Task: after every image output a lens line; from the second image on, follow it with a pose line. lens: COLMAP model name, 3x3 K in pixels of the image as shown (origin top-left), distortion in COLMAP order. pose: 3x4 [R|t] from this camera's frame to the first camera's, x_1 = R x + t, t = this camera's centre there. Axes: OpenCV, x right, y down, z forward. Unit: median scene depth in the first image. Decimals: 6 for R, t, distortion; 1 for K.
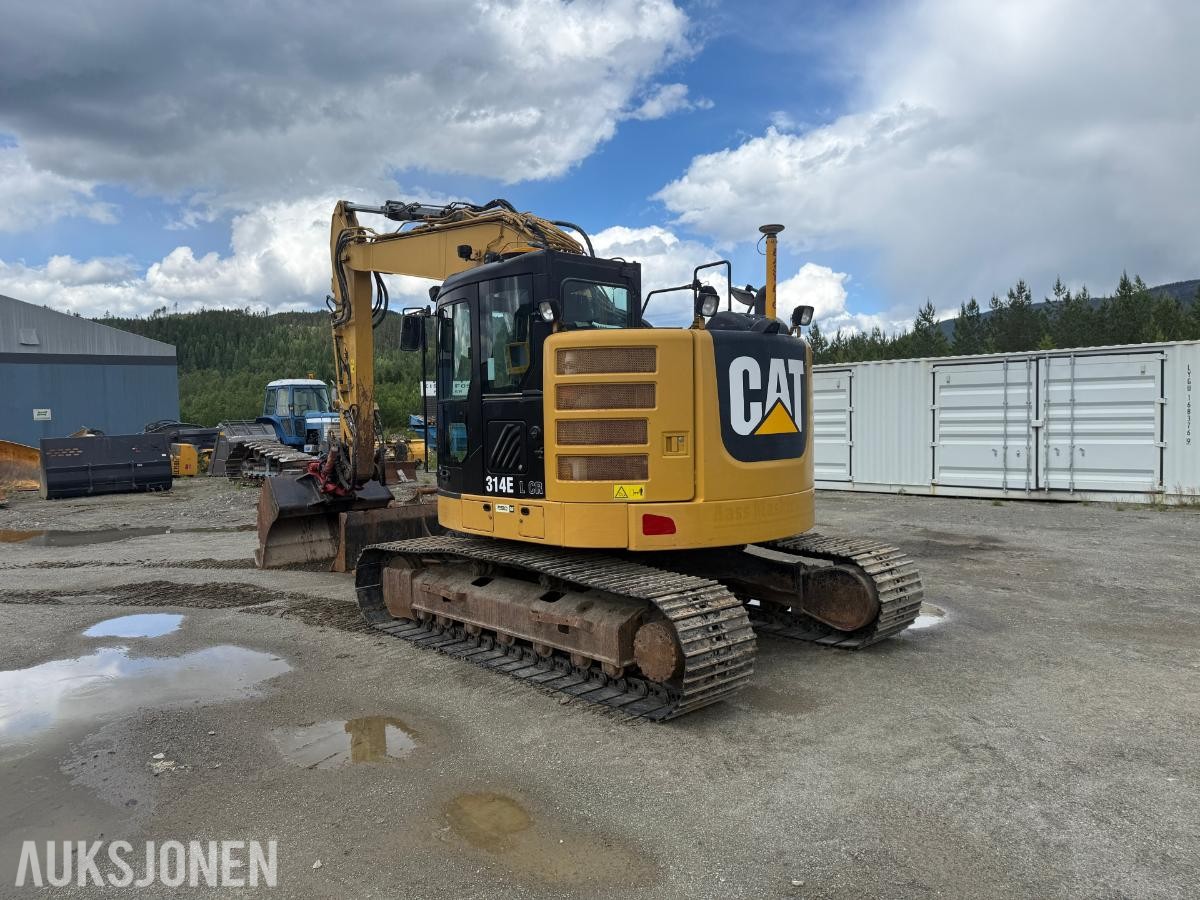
lens RADIAL K [[835.1, 0, 600.0], [0, 835.1, 450.0], [0, 0, 1]] dist [0.082435, -0.117650]
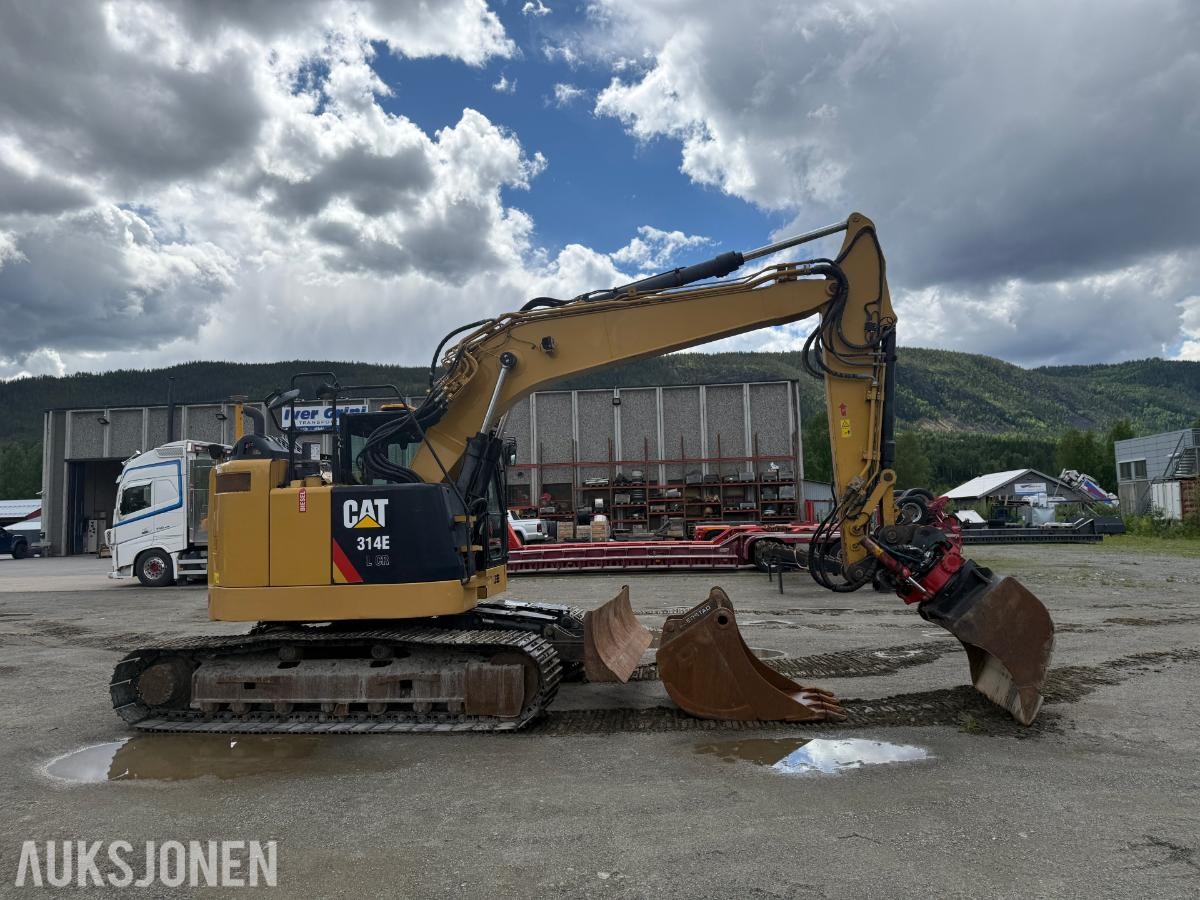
lens RADIAL K [[827.8, 0, 609.9], [0, 827.8, 452.1], [0, 0, 1]] dist [-0.001532, -0.002826]
pose [[-0.763101, -0.002428, -0.646275, 0.392048], [0.024927, 0.999138, -0.033187, -0.064123], [0.645798, -0.041435, -0.762383, 1.545836]]
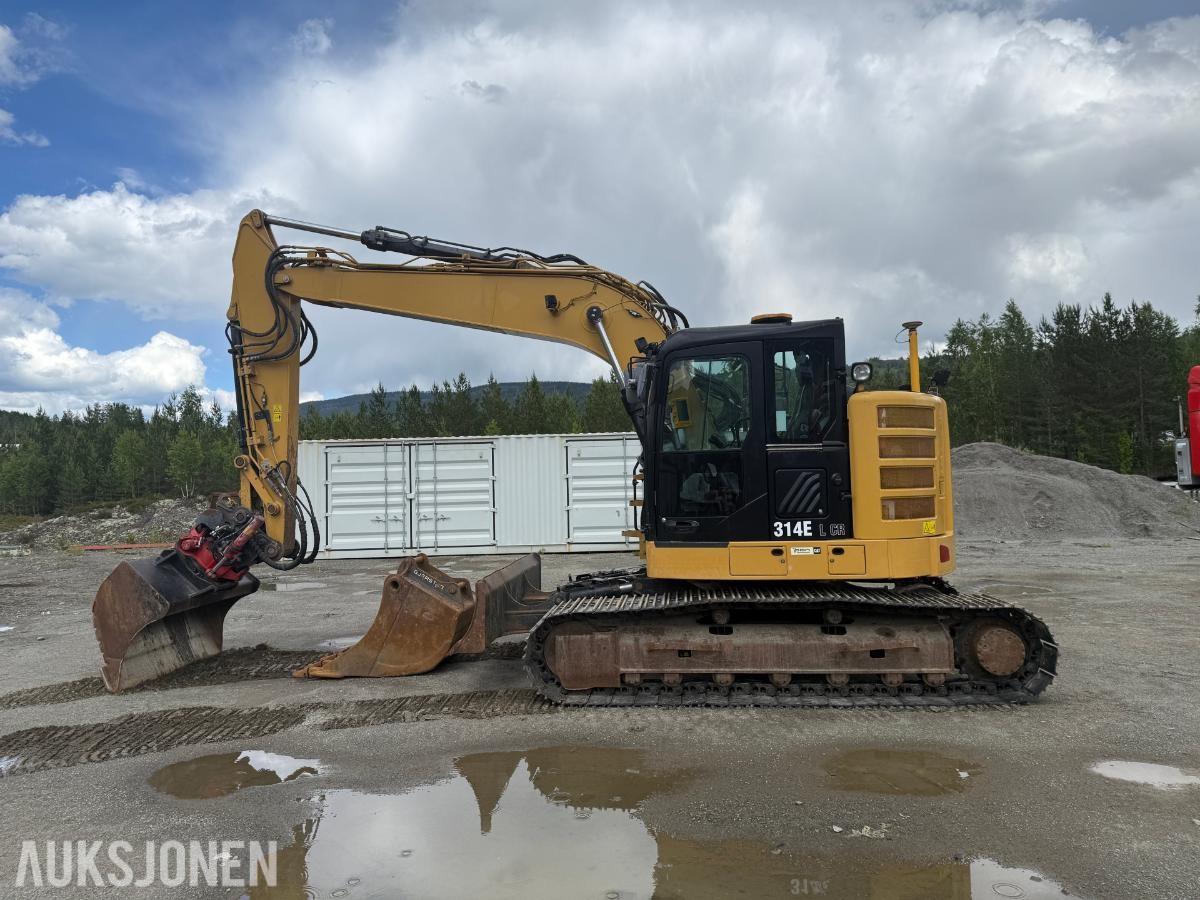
lens RADIAL K [[824.2, 0, 596.6], [0, 824.2, 447.3], [0, 0, 1]] dist [0.073425, -0.080231]
pose [[0.755106, 0.025300, 0.655114, -0.622869], [0.038102, 0.995873, -0.082378, 0.009146], [-0.654494, 0.087165, 0.751026, 0.224352]]
